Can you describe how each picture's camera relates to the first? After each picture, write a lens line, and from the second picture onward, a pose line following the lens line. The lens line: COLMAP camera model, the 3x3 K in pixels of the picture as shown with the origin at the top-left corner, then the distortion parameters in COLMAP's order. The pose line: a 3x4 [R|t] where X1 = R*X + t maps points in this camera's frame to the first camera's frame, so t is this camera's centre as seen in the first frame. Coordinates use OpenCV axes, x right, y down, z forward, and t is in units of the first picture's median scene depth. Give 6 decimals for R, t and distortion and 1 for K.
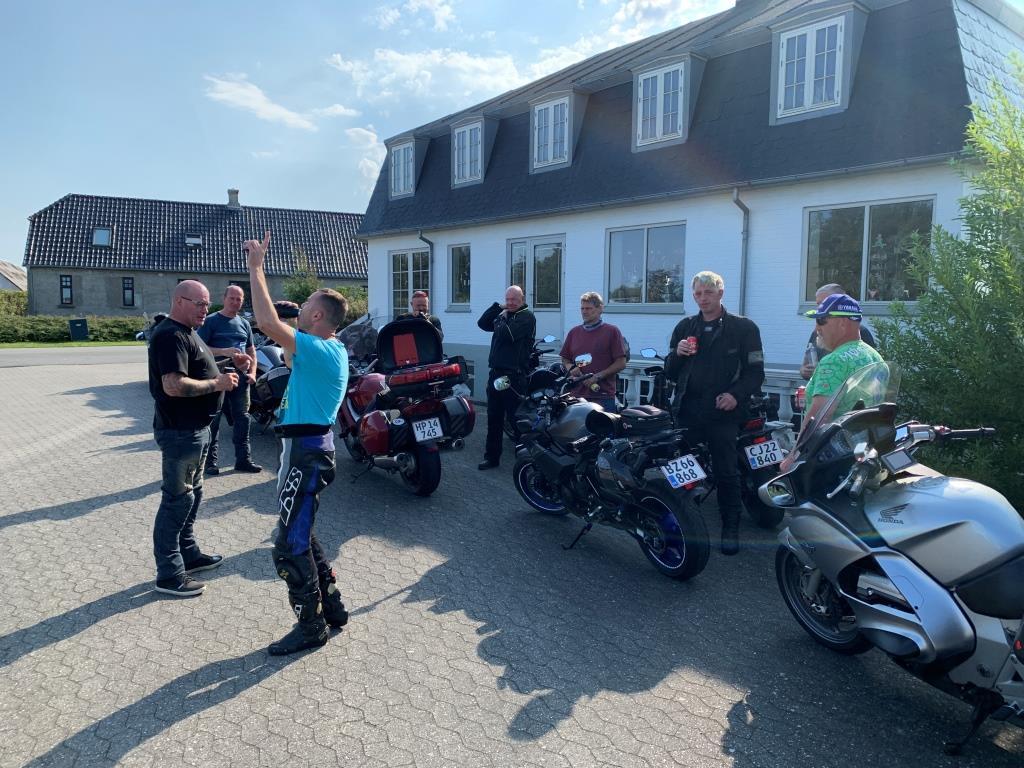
lens RADIAL K [[755.9, 0, 512.0], [0, 755.9, 384.0], [0, 0, 1]] dist [0.022392, -0.039104]
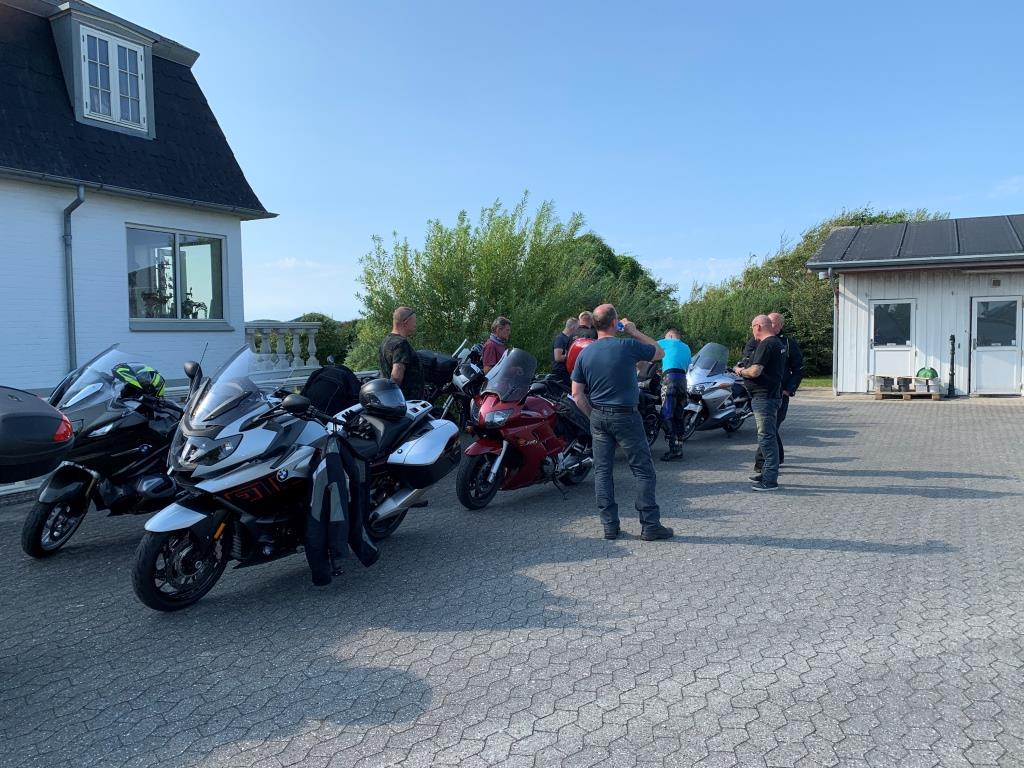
lens RADIAL K [[755.9, 0, 512.0], [0, 755.9, 384.0], [0, 0, 1]] dist [0.022392, -0.039104]
pose [[-0.333370, -0.083007, 0.939135, -0.728594], [0.072571, 0.990902, 0.113344, -0.100705], [-0.939999, 0.105939, -0.324313, 0.874056]]
